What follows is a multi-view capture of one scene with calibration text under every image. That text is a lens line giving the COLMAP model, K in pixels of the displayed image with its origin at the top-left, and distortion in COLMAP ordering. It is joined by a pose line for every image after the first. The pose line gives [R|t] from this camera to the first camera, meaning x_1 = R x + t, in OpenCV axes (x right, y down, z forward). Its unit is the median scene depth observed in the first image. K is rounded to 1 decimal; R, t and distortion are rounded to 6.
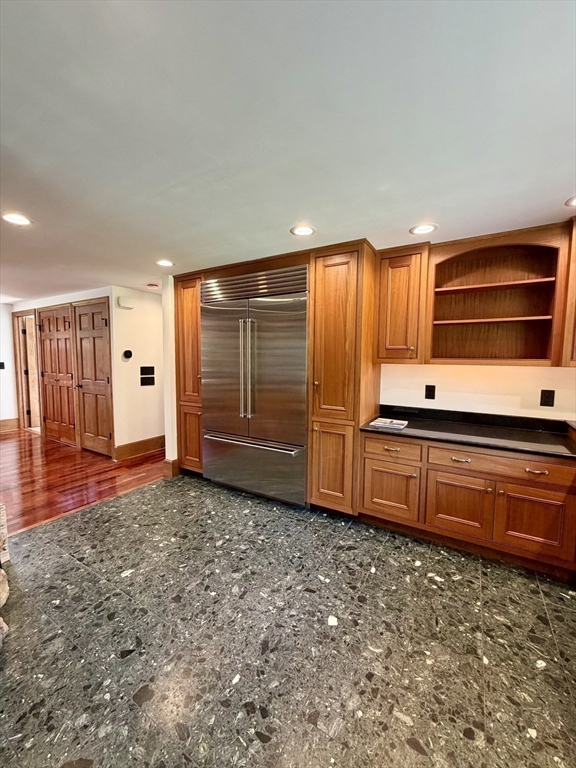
lens RADIAL K [[310.8, 0, 288.2], [0, 310.8, 383.8], [0, 0, 1]] dist [-0.000004, -0.000182]
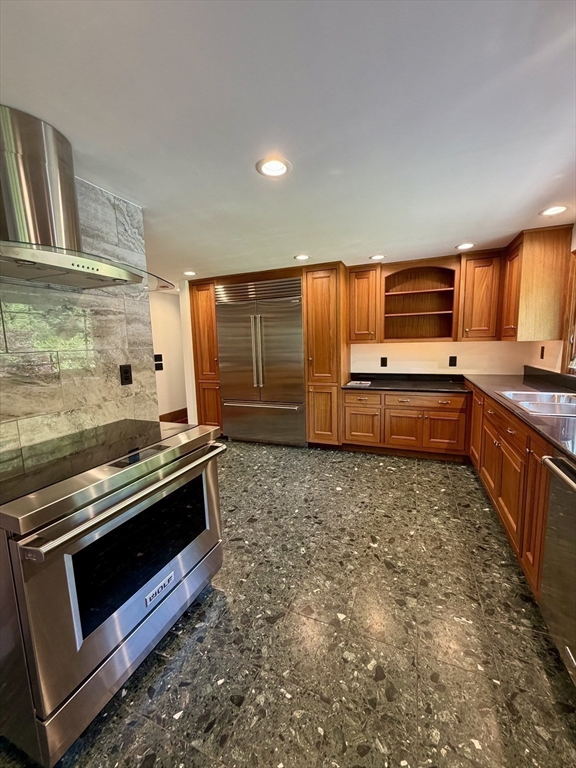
lens RADIAL K [[310.8, 0, 287.8], [0, 310.8, 385.1], [0, 0, 1]] dist [-0.000004, -0.000182]
pose [[0.988100, -0.056577, 0.143029, -0.250379], [0.049060, 0.997250, 0.055549, 0.036424], [-0.145779, -0.047871, 0.988158, -0.472123]]
